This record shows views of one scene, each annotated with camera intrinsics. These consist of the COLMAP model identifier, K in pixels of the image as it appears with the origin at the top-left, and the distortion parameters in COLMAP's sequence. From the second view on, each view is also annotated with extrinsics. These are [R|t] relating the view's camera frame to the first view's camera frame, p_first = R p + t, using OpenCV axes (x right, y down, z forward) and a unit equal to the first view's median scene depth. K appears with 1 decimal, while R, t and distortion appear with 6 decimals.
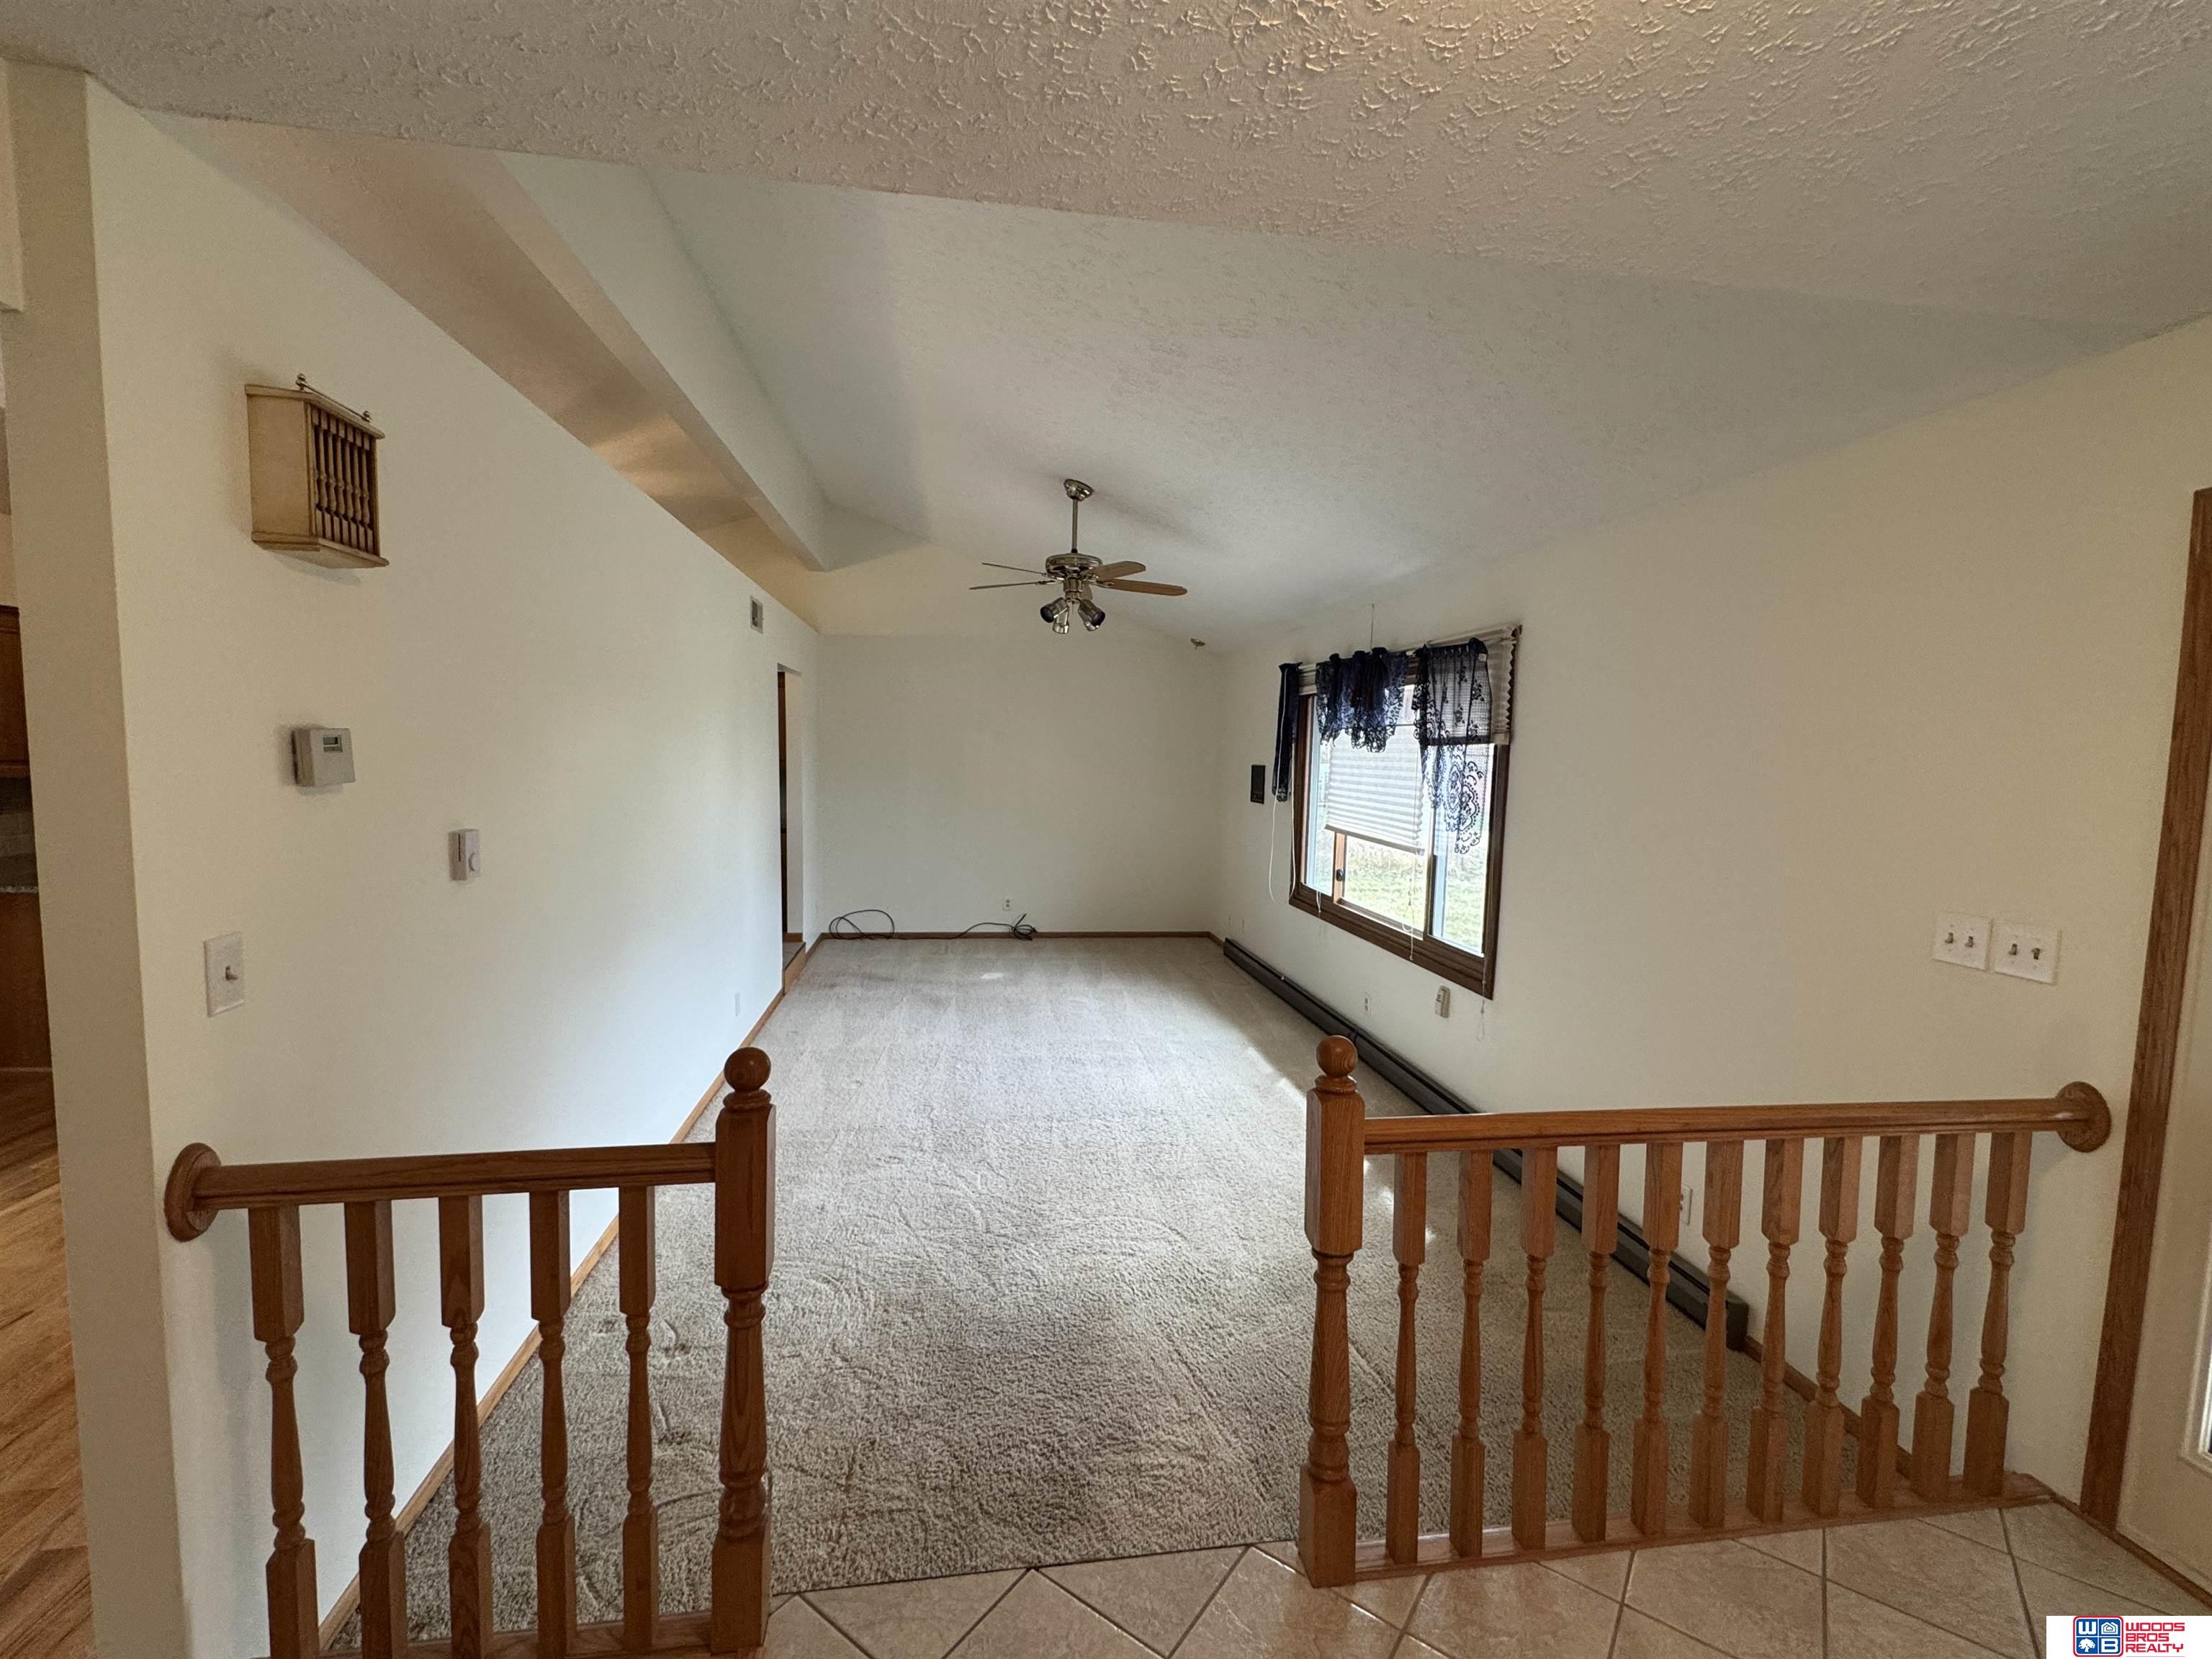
lens RADIAL K [[949.0, 0, 1107.7], [0, 949.0, 830.7], [0, 0, 1]] dist [-0.004735, -0.000451]
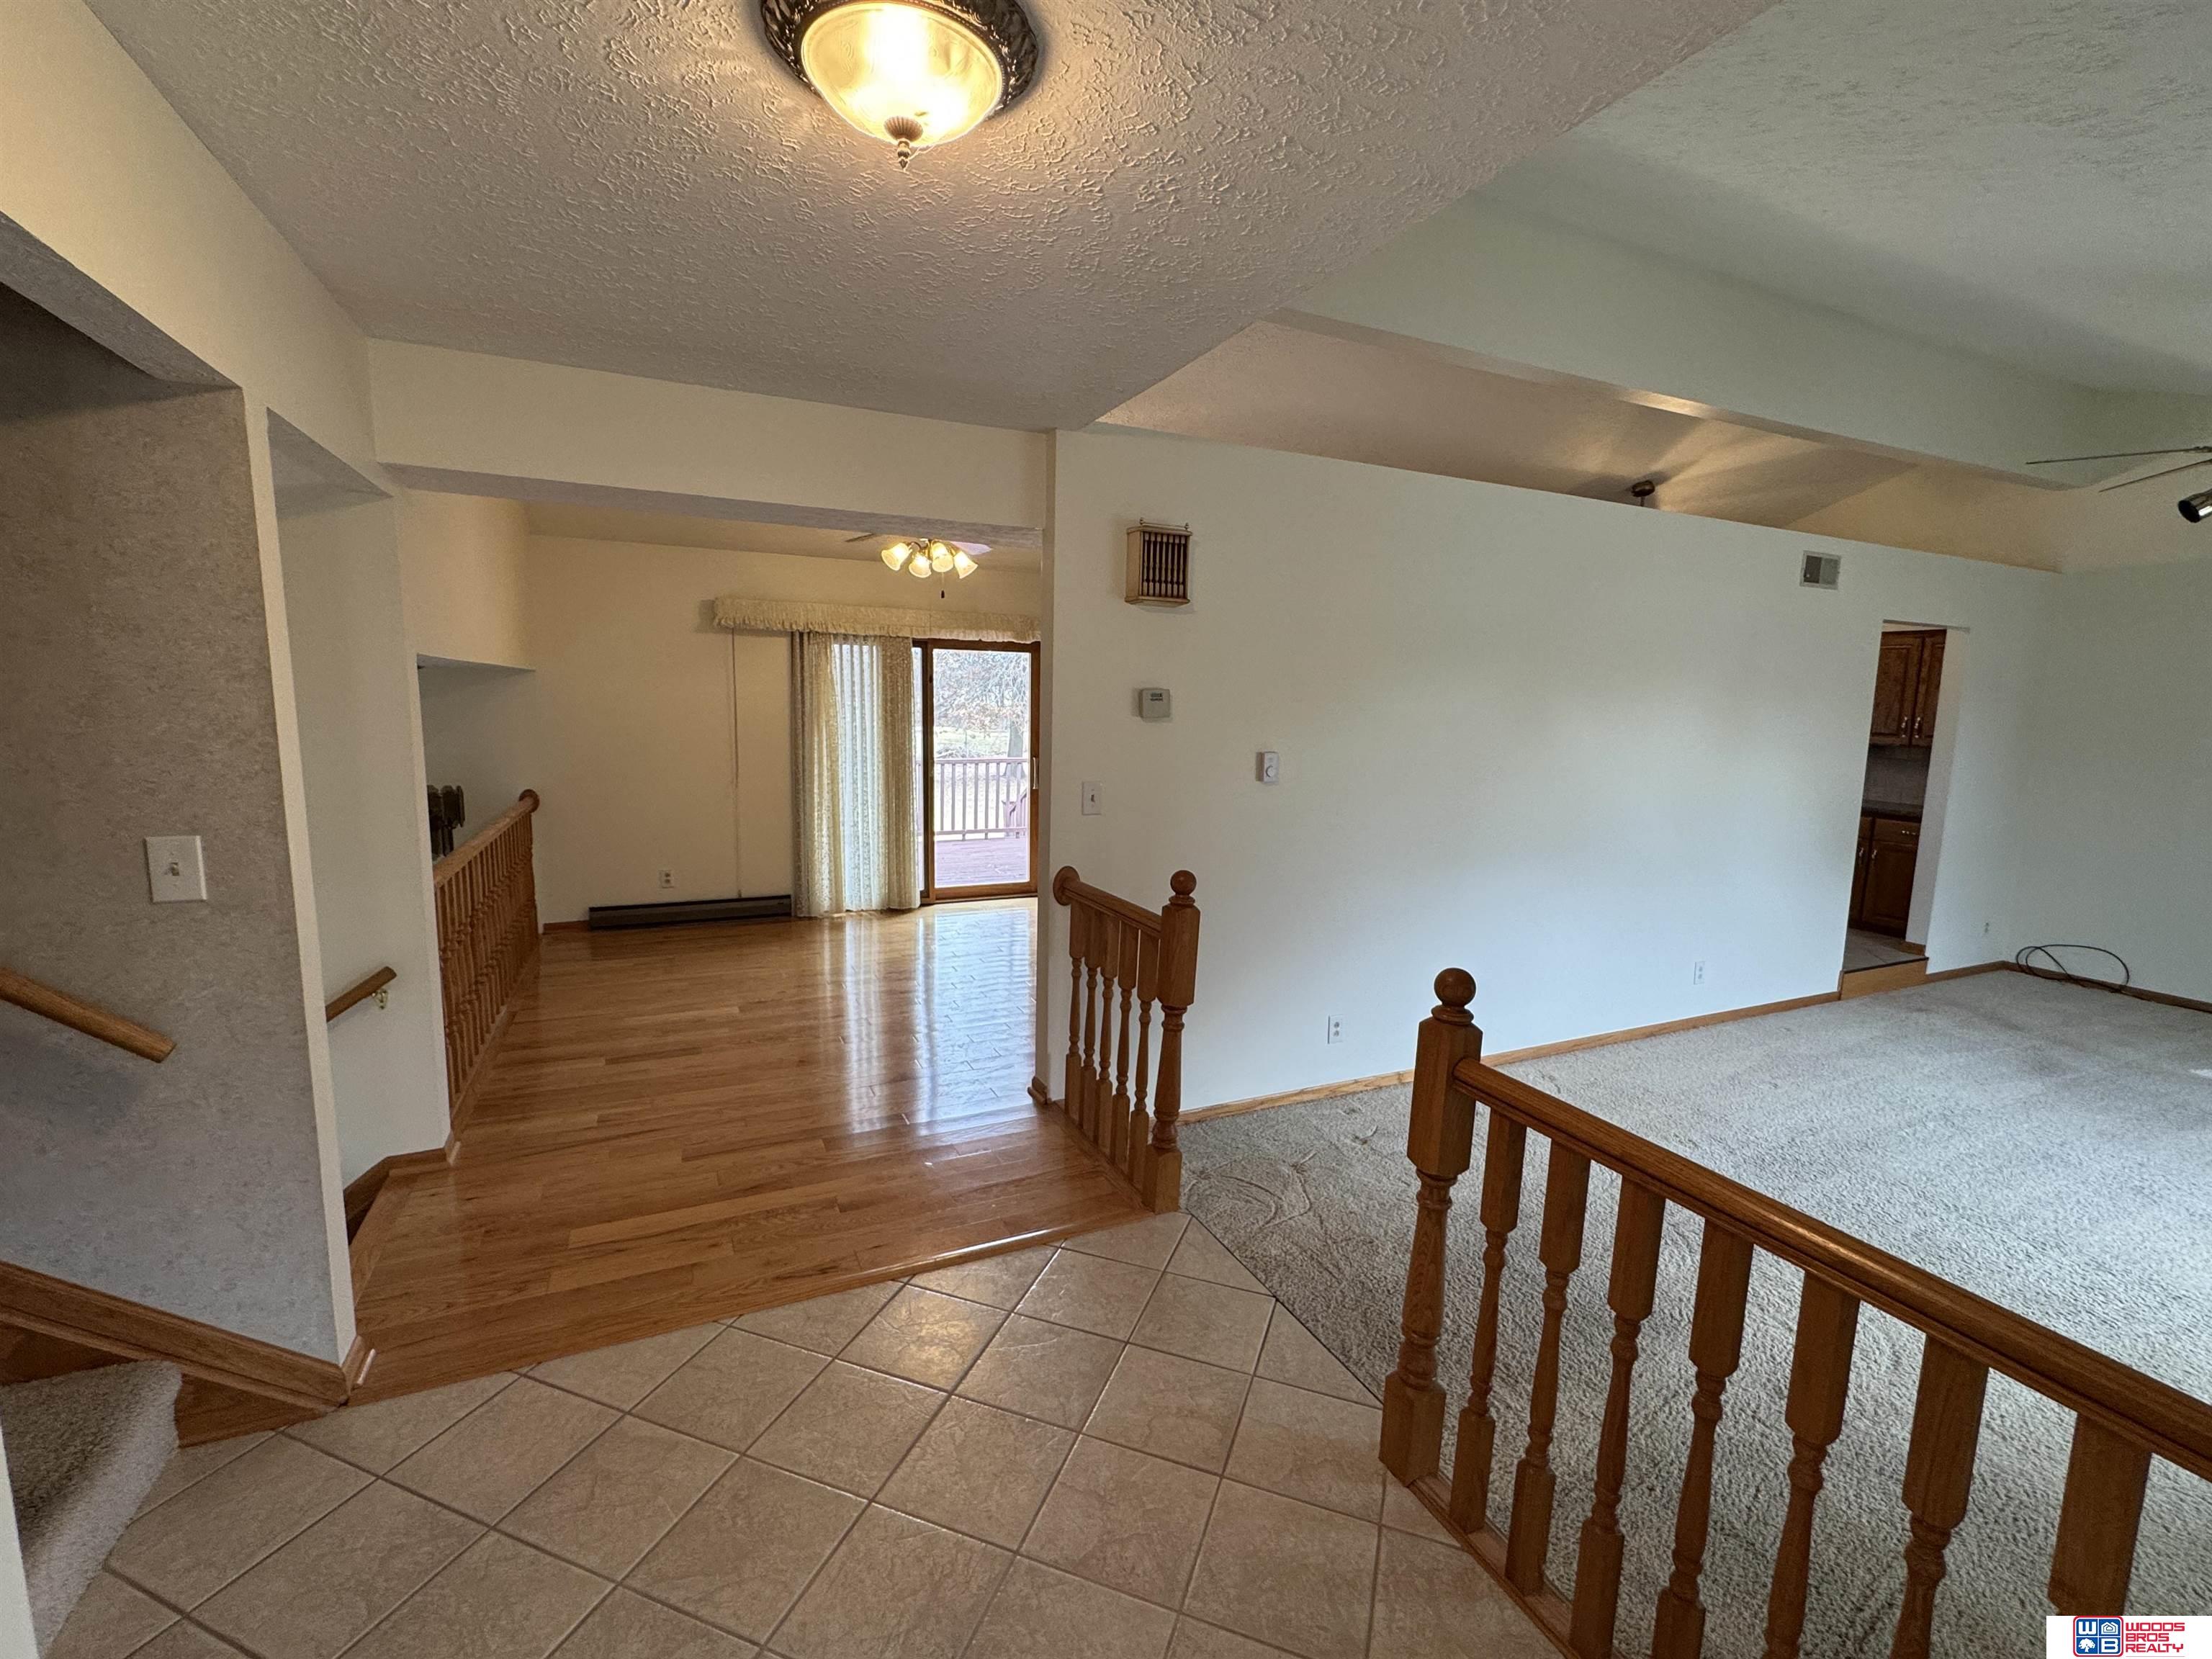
lens RADIAL K [[949.0, 0, 1109.8], [0, 949.0, 826.5], [0, 0, 1]] dist [-0.004735, -0.000451]
pose [[0.274062, 0.103143, -0.956165, 1.069792], [-0.095311, 0.992250, 0.079717, 0.028210], [0.956977, 0.069286, 0.281769, 0.343465]]
